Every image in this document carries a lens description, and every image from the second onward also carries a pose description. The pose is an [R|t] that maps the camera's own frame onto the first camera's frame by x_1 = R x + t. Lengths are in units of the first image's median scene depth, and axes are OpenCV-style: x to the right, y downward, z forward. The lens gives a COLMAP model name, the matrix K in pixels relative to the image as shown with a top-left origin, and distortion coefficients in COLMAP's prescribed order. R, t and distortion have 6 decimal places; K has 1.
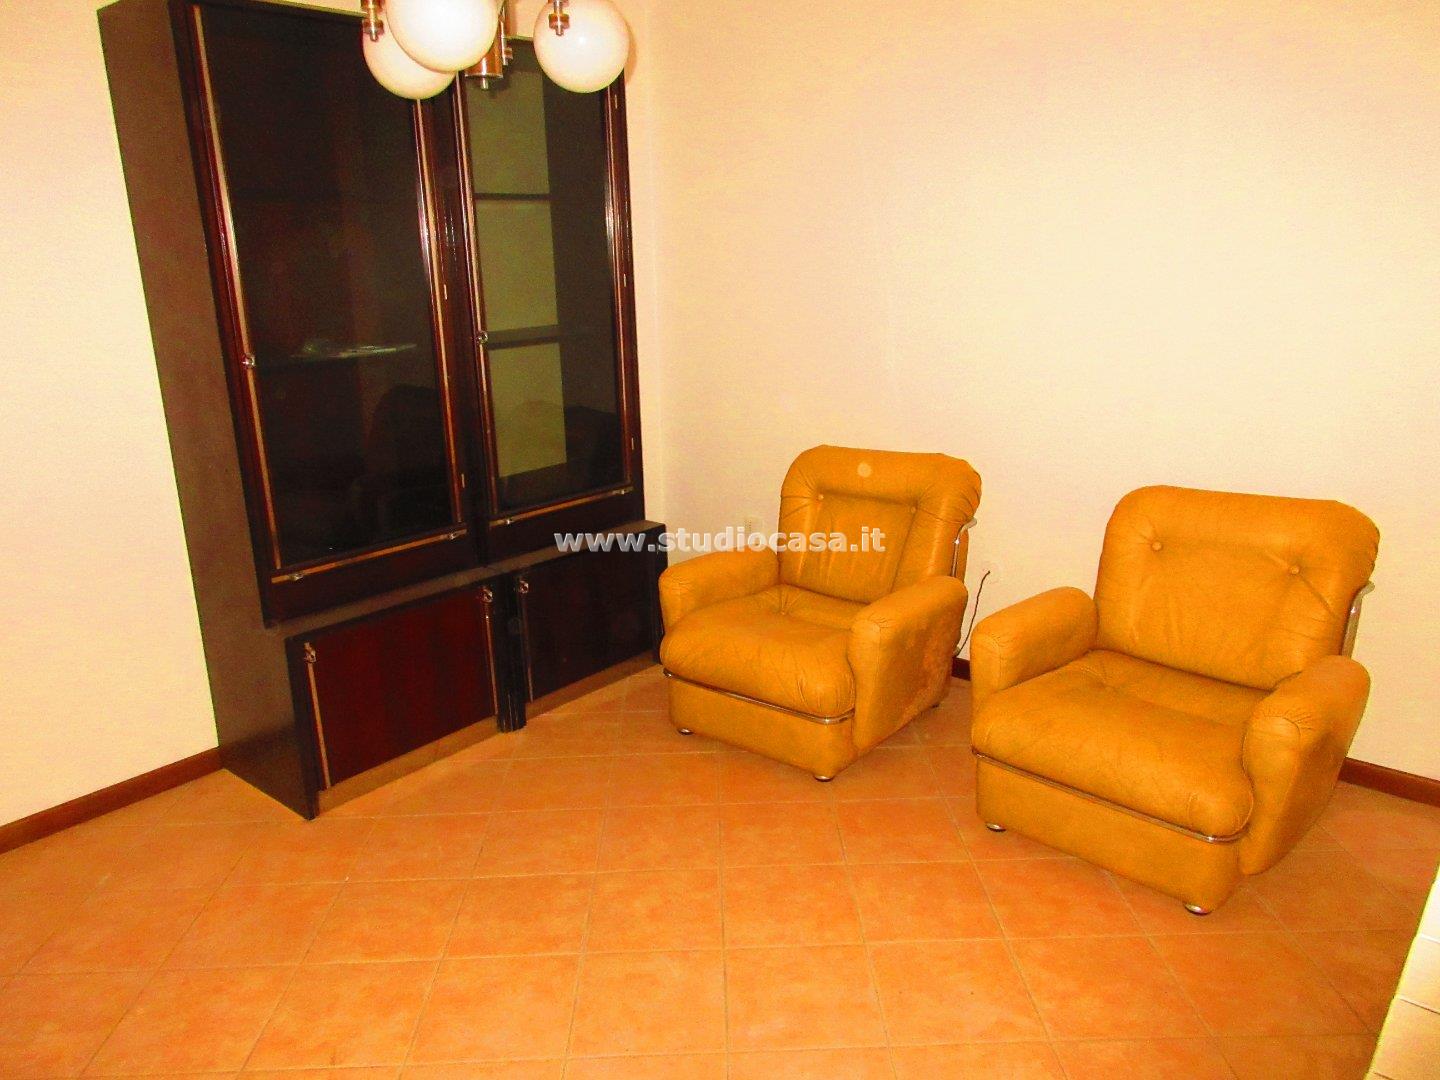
lens RADIAL K [[1063.4, 0, 720.0], [0, 1063.4, 540.0], [0, 0, 1]] dist [0.003238, -0.001075]
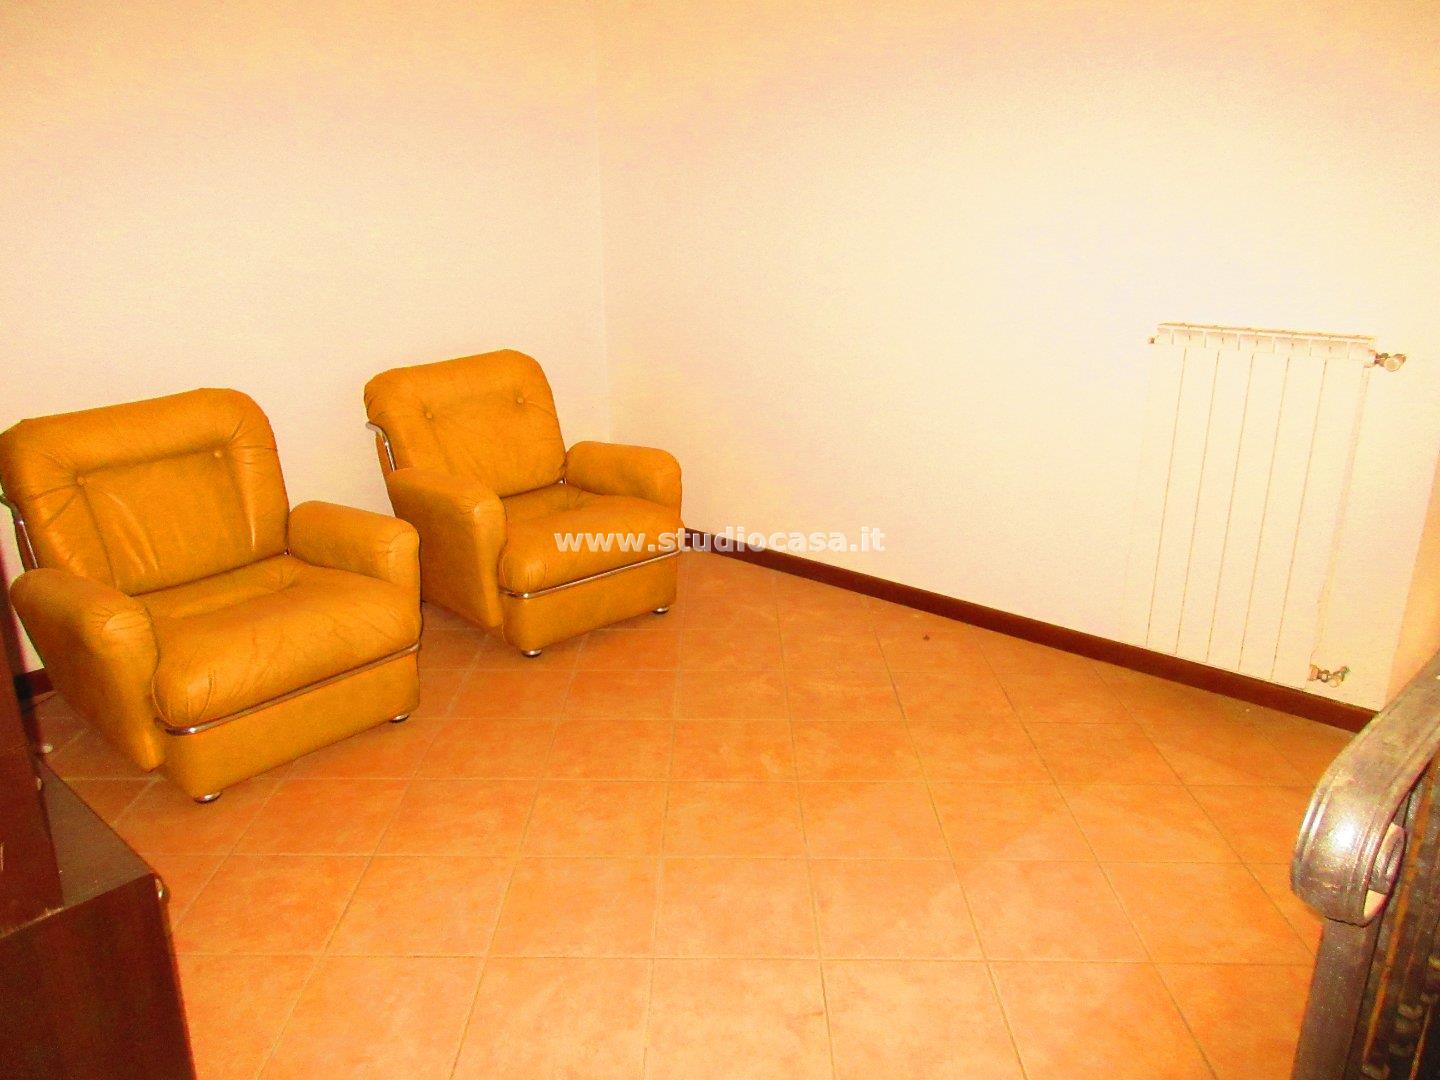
lens RADIAL K [[1063.4, 0, 720.0], [0, 1063.4, 540.0], [0, 0, 1]] dist [0.003238, -0.001075]
pose [[0.052042, -0.309337, 0.949527, -0.803990], [0.258041, 0.922692, 0.286452, -0.131584], [-0.964731, 0.230110, 0.127840, 0.606946]]
